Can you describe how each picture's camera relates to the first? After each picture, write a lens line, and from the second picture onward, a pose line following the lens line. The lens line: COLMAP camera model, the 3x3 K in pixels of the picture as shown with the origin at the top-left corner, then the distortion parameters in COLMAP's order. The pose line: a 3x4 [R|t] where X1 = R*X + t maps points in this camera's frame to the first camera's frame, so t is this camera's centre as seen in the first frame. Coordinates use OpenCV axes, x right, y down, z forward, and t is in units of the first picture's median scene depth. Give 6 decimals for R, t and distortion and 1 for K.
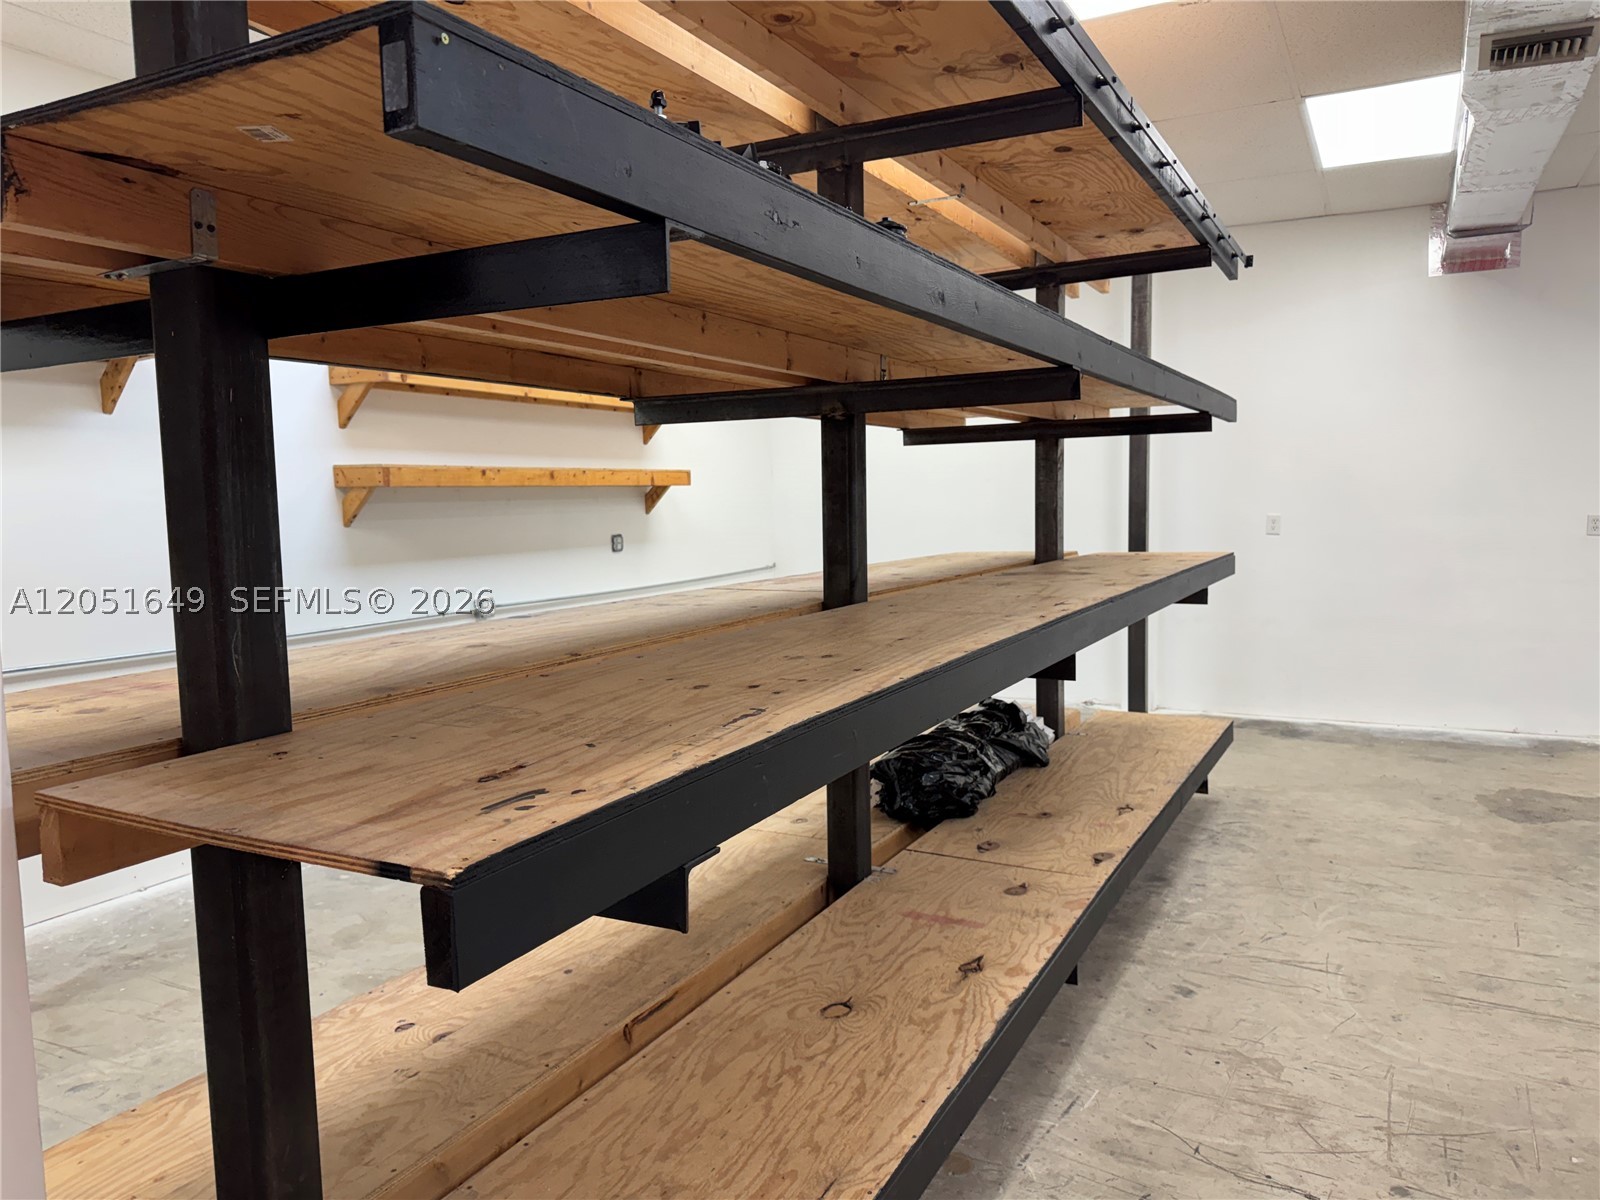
lens RADIAL K [[1128.6, 0, 794.6], [0, 1128.6, 595.6], [0, 0, 1]] dist [0.055880, -0.072921]
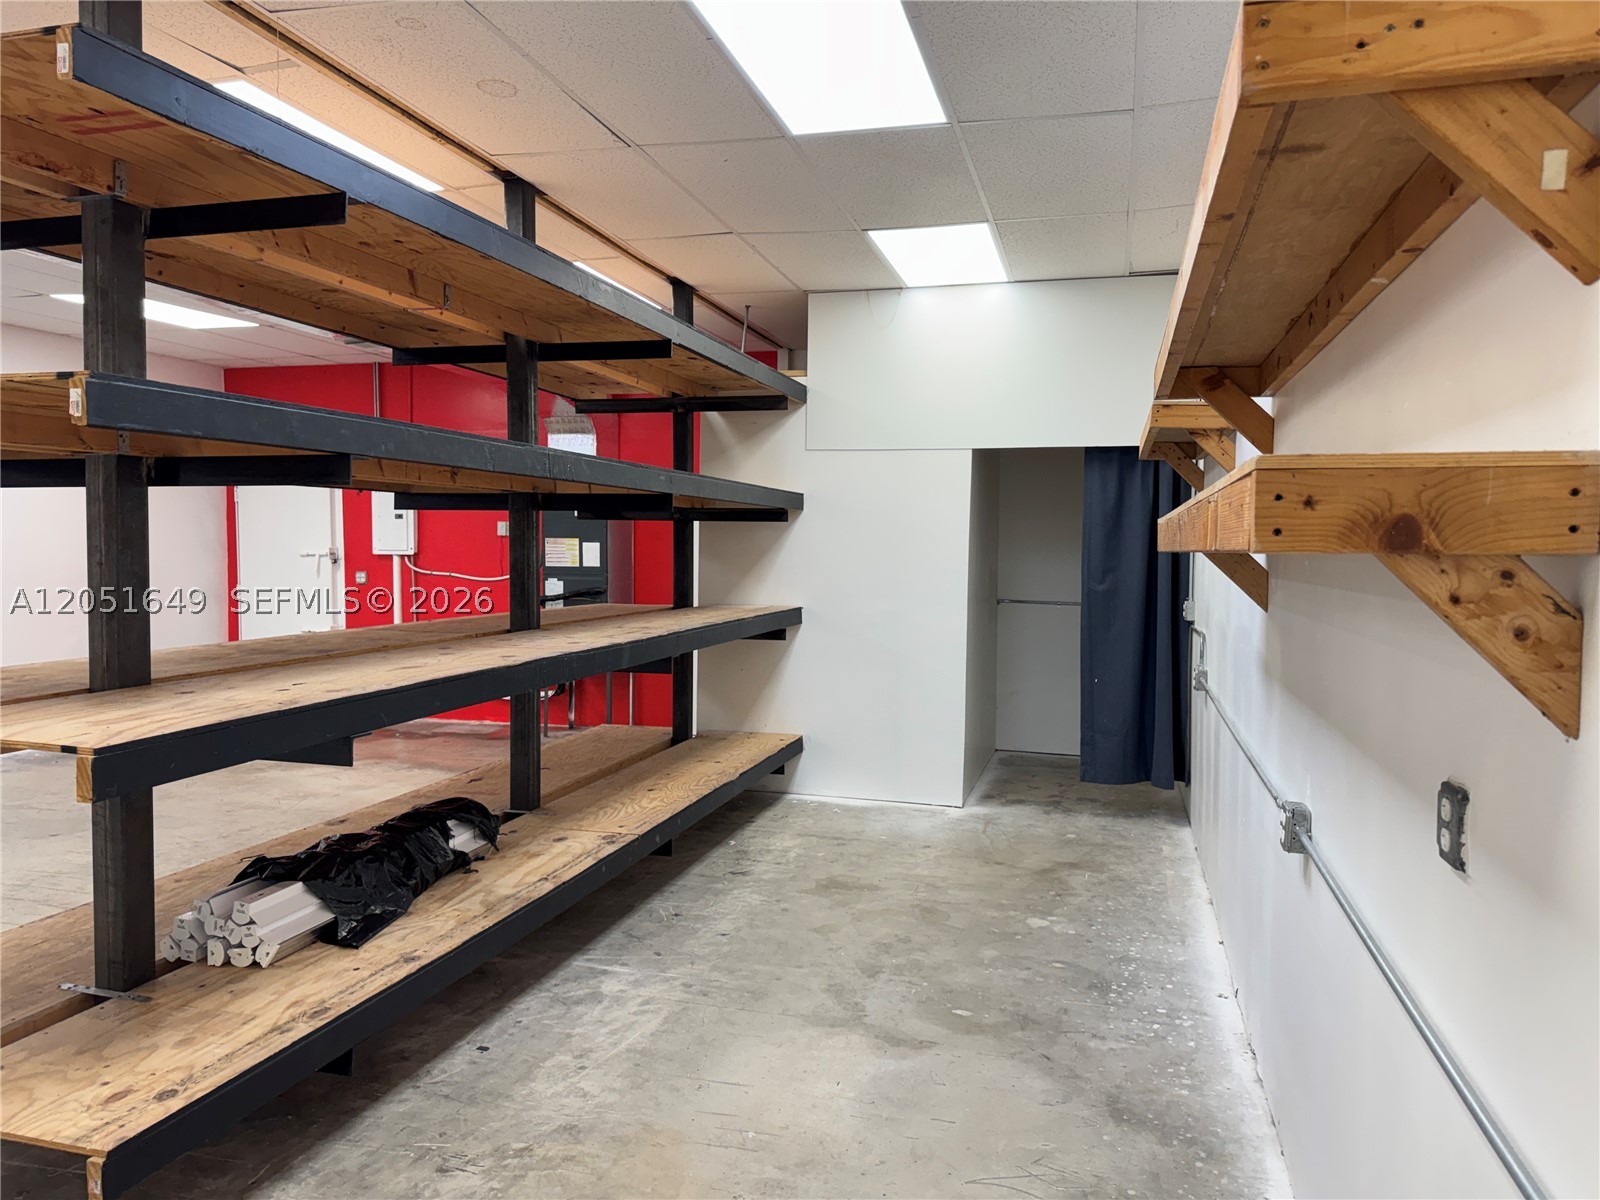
lens RADIAL K [[1128.6, 0, 810.8], [0, 1128.6, 586.2], [0, 0, 1]] dist [0.055880, -0.072921]
pose [[-0.975409, 0.019714, -0.219521, 0.004042], [-0.009472, 0.991322, 0.131115, -0.261009], [0.220201, 0.129970, -0.966757, 2.578610]]
